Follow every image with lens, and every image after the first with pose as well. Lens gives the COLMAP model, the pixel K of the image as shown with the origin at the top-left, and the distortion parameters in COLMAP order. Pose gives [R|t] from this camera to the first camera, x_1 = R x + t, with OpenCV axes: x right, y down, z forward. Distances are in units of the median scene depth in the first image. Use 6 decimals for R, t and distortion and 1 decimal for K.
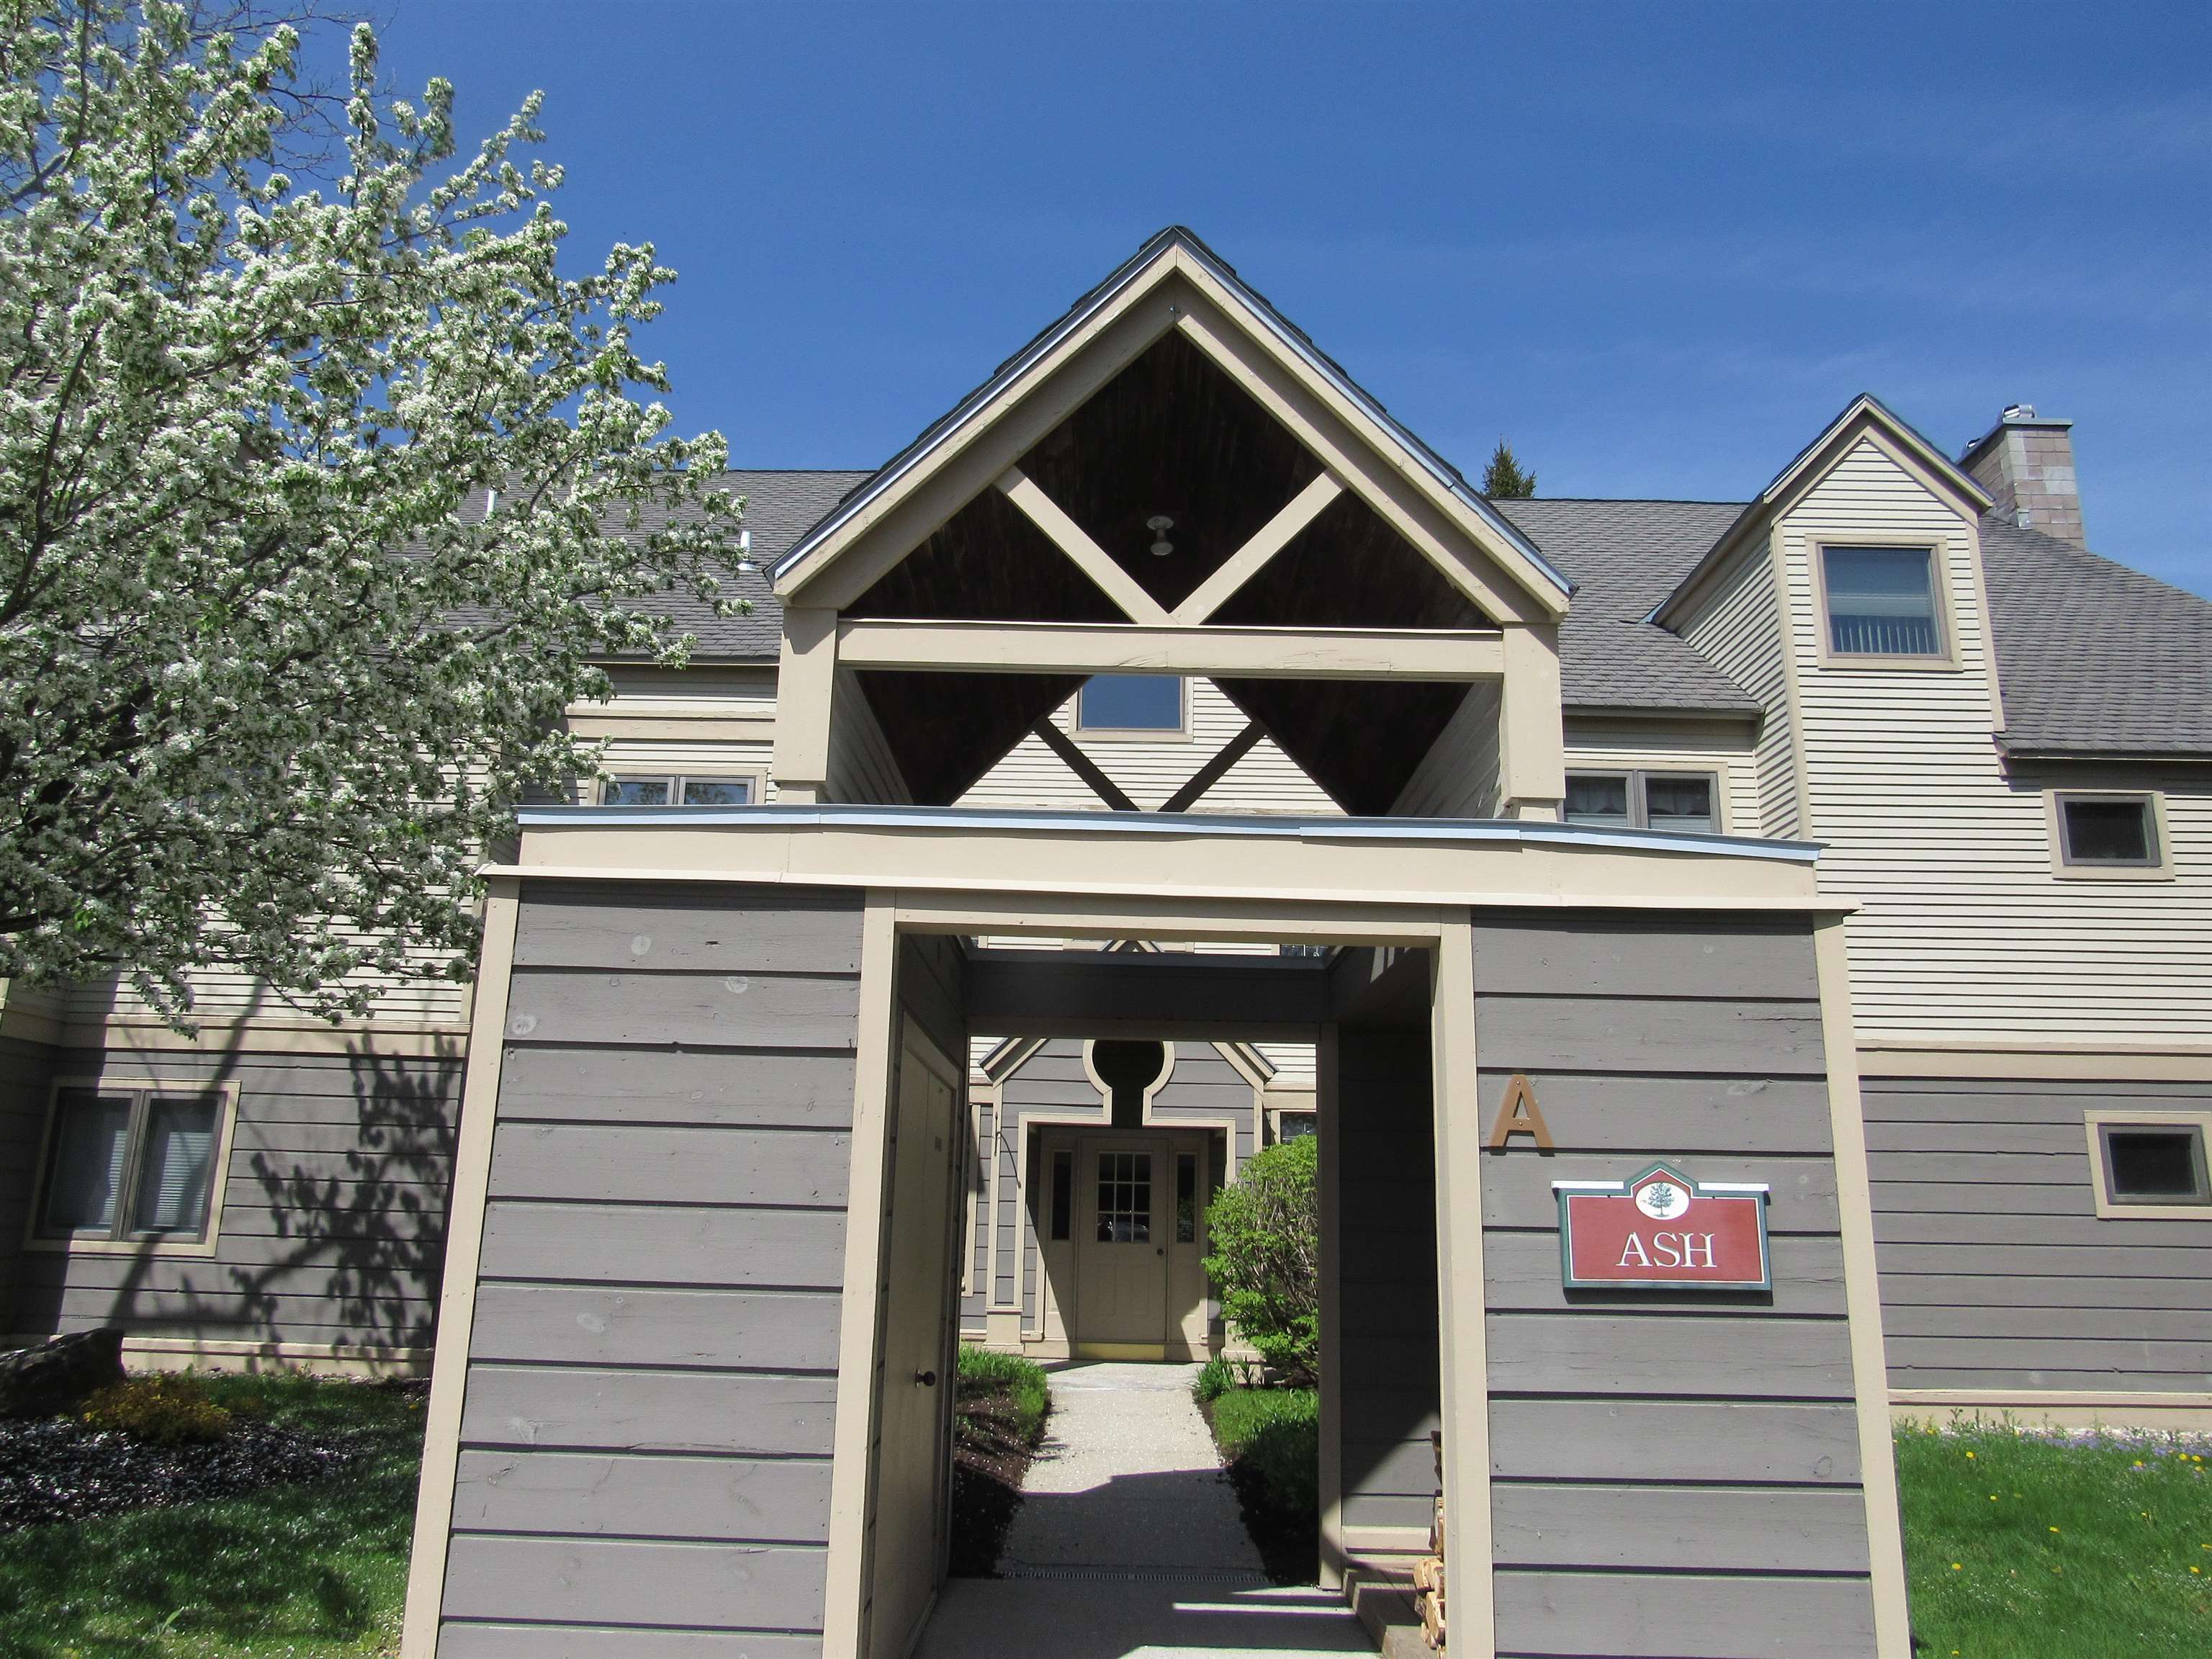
lens RADIAL K [[1573.8, 0, 1106.0], [0, 1573.8, 829.5], [0, 0, 1]] dist [-0.002959, 0.001182]
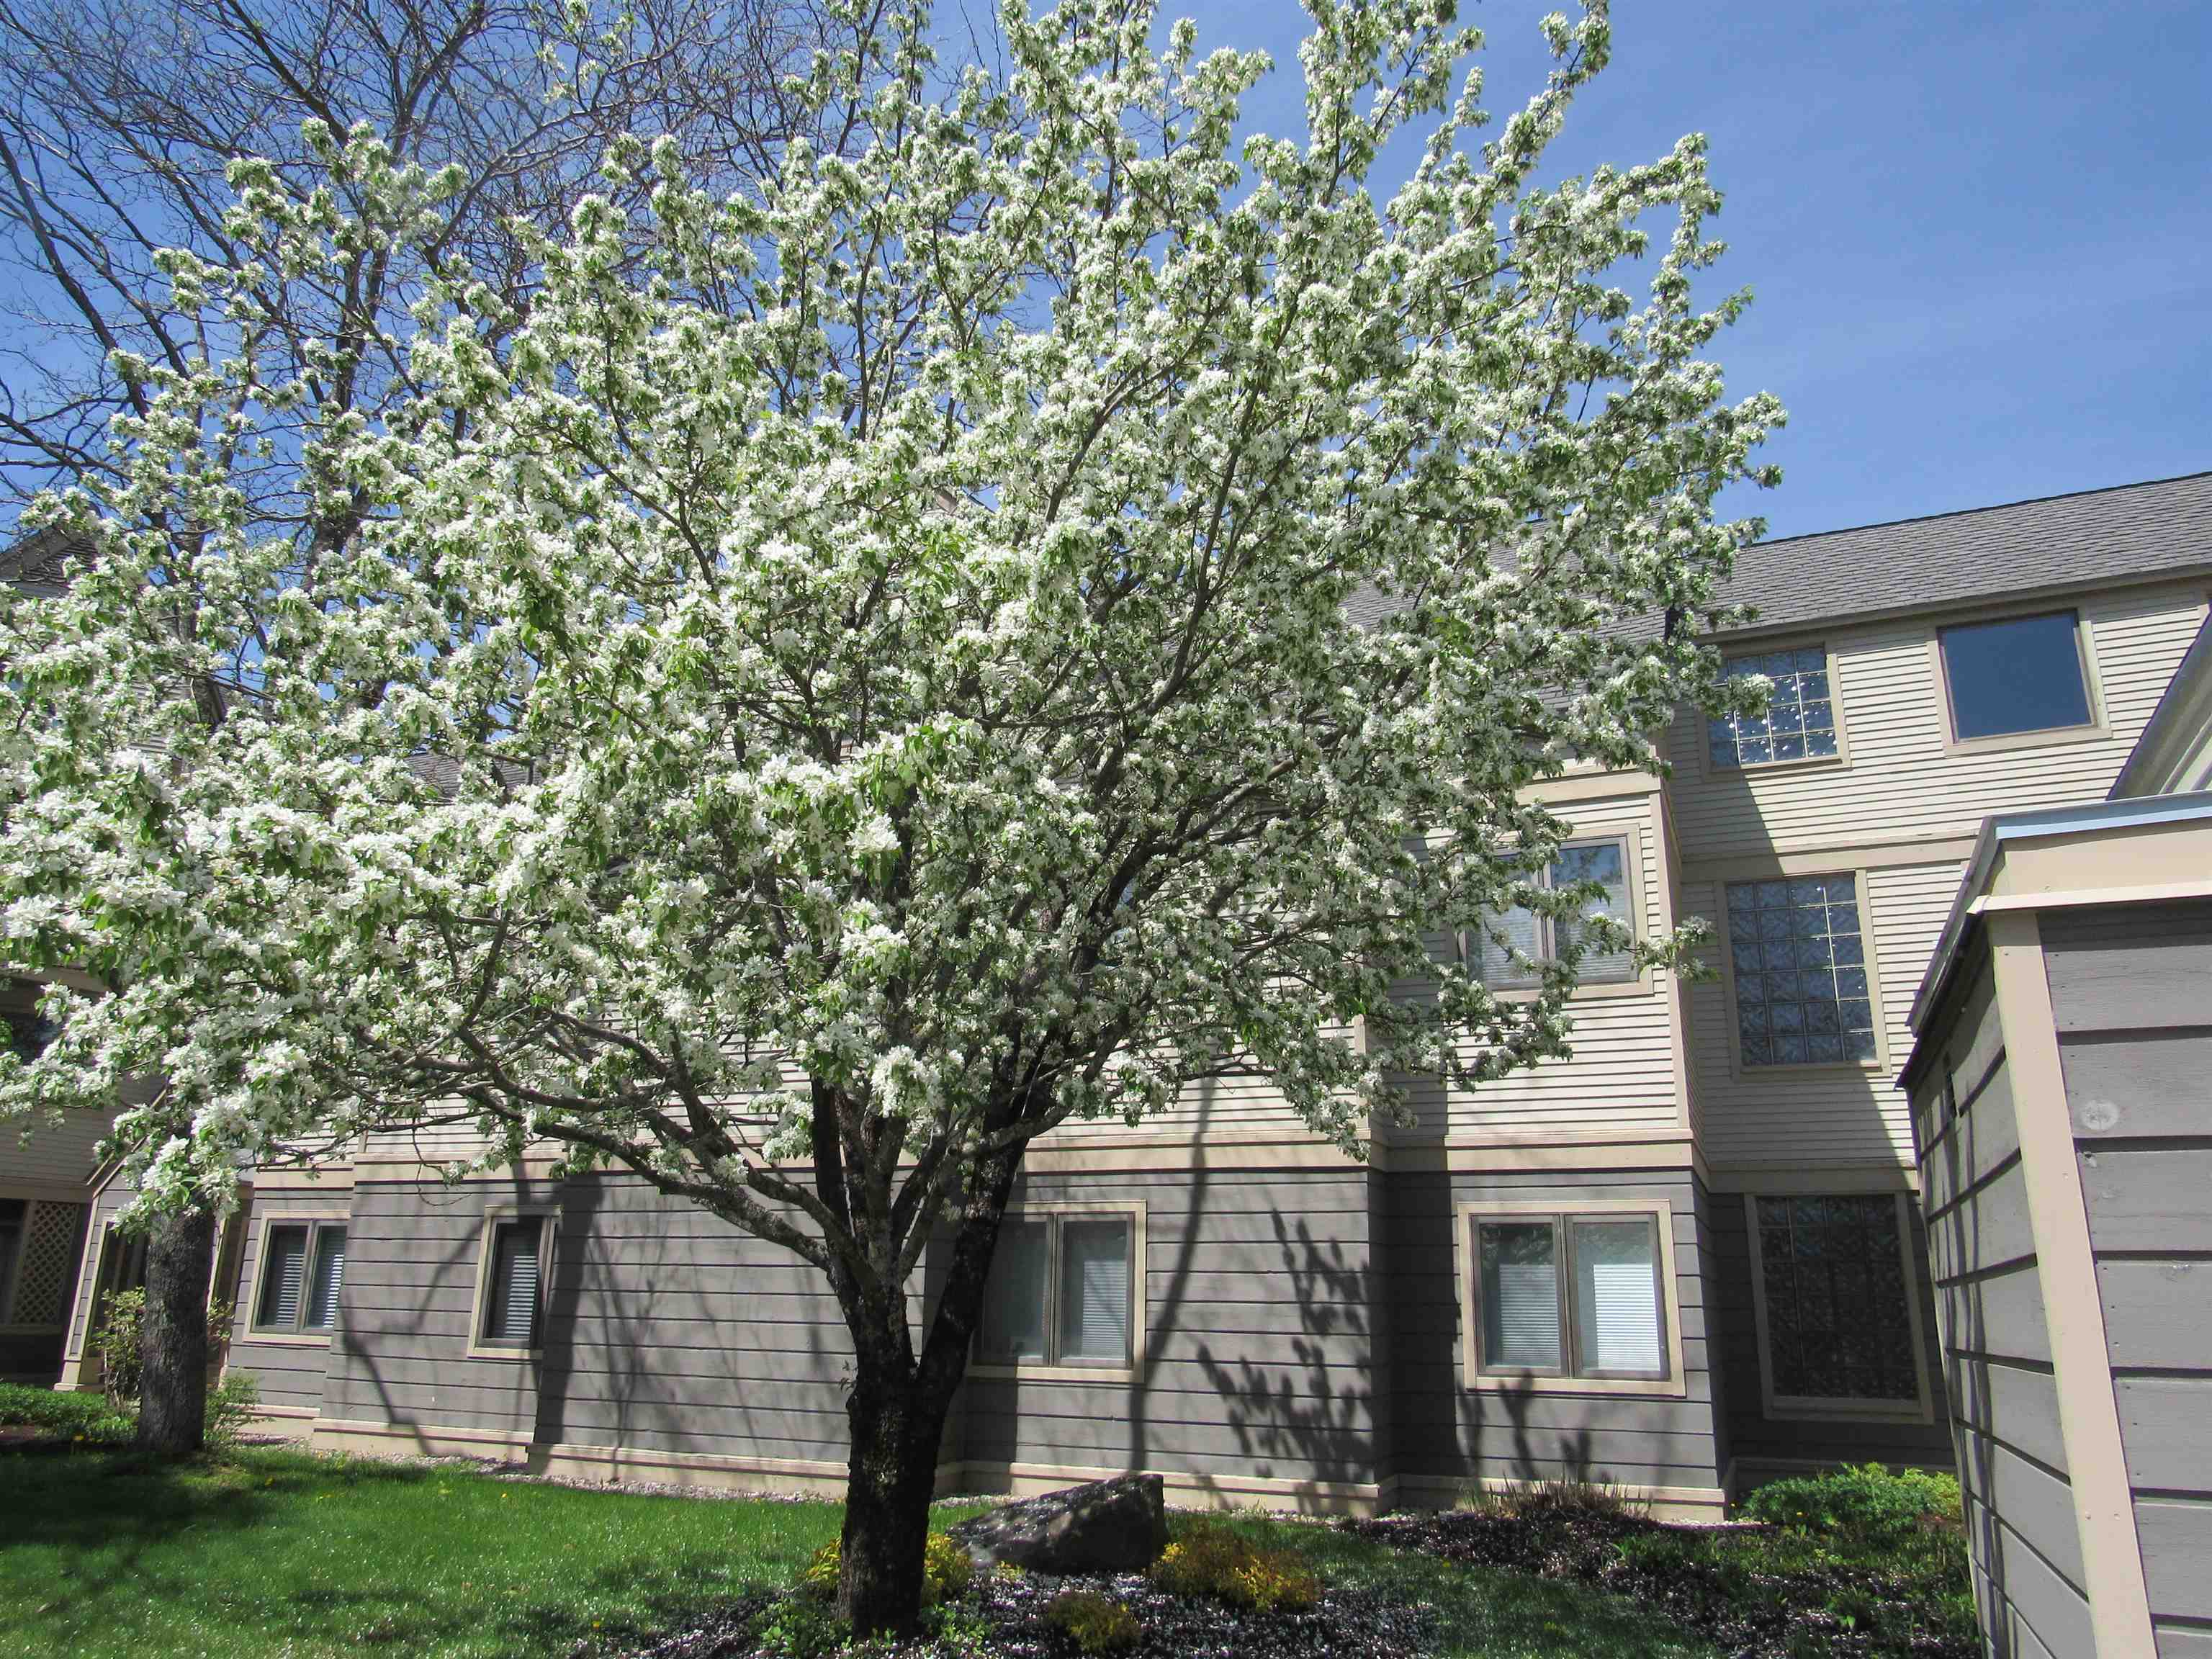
lens RADIAL K [[1625.6, 0, 1106.0], [0, 1625.6, 829.5], [0, 0, 1]] dist [0.003688, 0.002841]
pose [[0.919695, -0.115766, -0.375179, -0.371519], [0.095677, 0.992819, -0.071807, 0.005370], [0.380797, 0.030144, 0.924167, 0.118145]]
